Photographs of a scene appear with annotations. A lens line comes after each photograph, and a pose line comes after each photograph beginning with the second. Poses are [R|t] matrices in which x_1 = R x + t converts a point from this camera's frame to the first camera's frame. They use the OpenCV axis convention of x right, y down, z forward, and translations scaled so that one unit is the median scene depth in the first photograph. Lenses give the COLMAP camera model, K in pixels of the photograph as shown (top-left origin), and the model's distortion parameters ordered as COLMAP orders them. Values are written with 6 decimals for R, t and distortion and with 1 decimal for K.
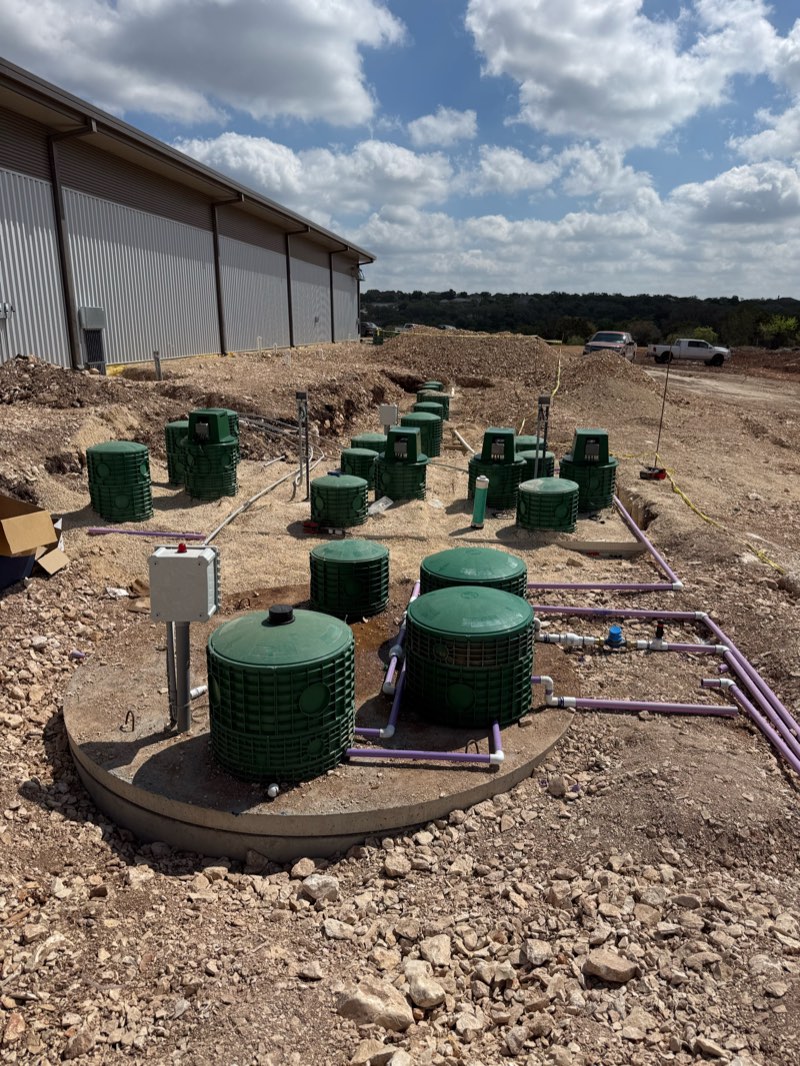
lens RADIAL K [[790.3, 0, 400.0], [0, 790.3, 533.0], [0, 0, 1]] dist [0.012090, -0.003732]
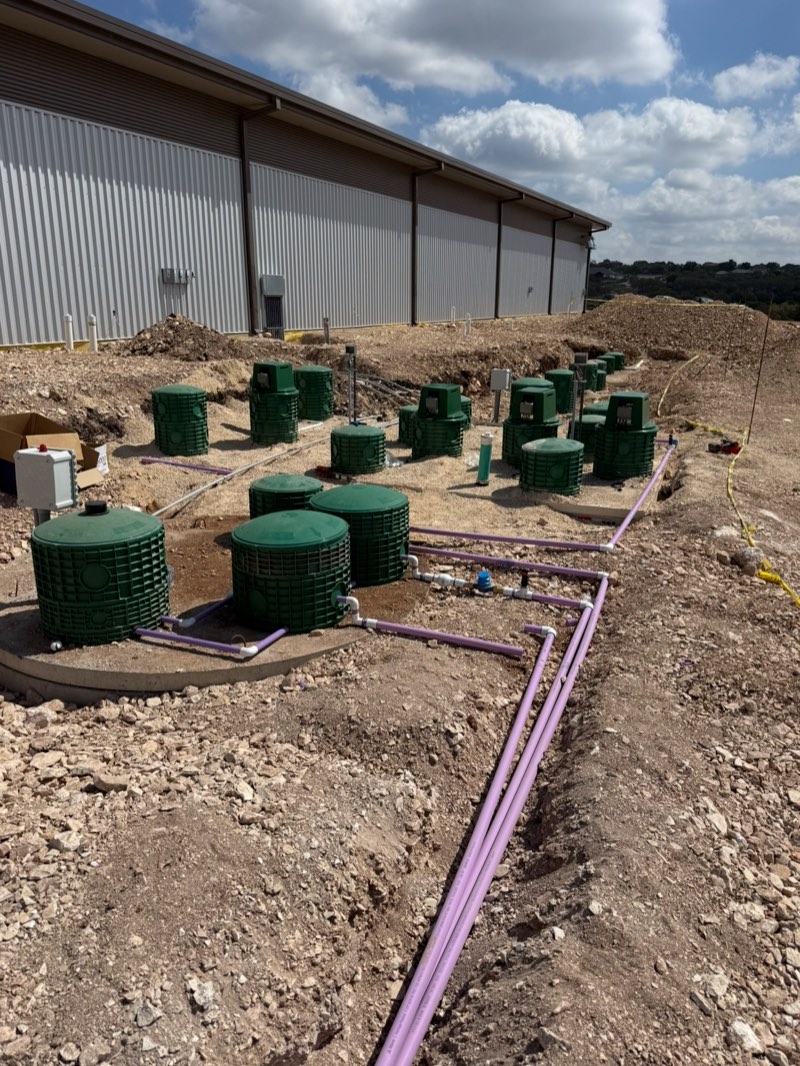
lens RADIAL K [[797.3, 0, 400.0], [0, 797.3, 533.0], [0, 0, 1]] dist [0.101039, -0.135358]
pose [[0.949032, 0.092560, -0.301282, 0.340471], [-0.085352, 0.995663, 0.037029, 0.028766], [0.303403, -0.009427, 0.952816, -0.011954]]
